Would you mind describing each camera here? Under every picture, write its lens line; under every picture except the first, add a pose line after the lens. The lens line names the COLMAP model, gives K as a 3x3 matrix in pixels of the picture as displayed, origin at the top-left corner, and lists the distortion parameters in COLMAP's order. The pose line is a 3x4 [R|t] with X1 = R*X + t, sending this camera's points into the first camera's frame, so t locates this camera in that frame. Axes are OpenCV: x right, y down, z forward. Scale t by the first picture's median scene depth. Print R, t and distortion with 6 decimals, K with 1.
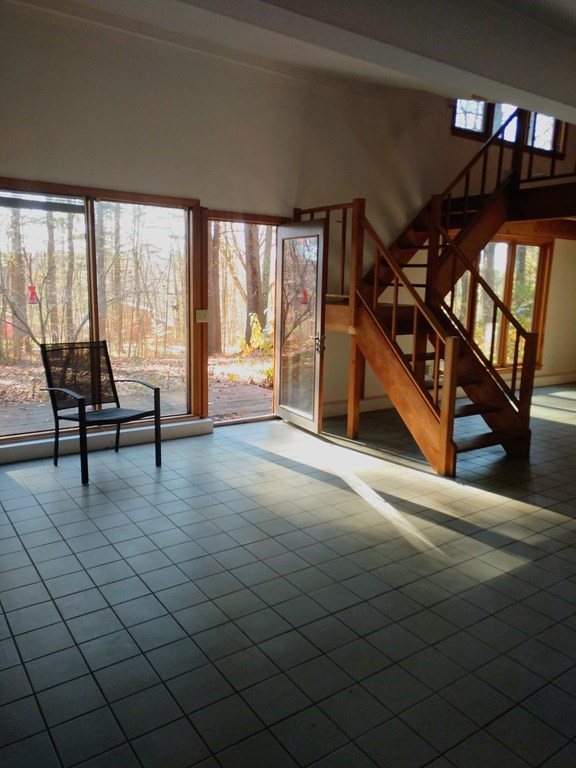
lens RADIAL K [[583.0, 0, 288.0], [0, 583.0, 384.0], [0, 0, 1]] dist [0.026315, 0.017857]
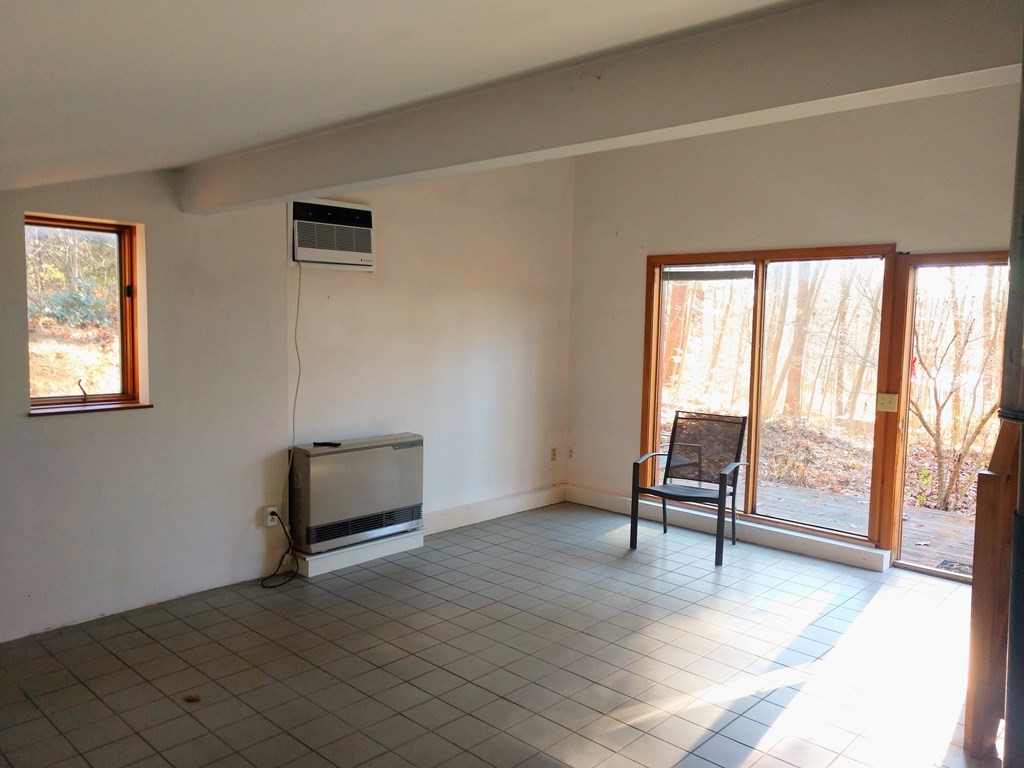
lens RADIAL K [[777.4, 0, 512.0], [0, 777.4, 384.0], [0, 0, 1]] dist [0.026315, 0.017857]
pose [[0.198973, 0.060890, -0.978111, 0.796830], [-0.186029, 0.982268, 0.023306, -0.087626], [0.962186, 0.177320, 0.206772, 0.418815]]
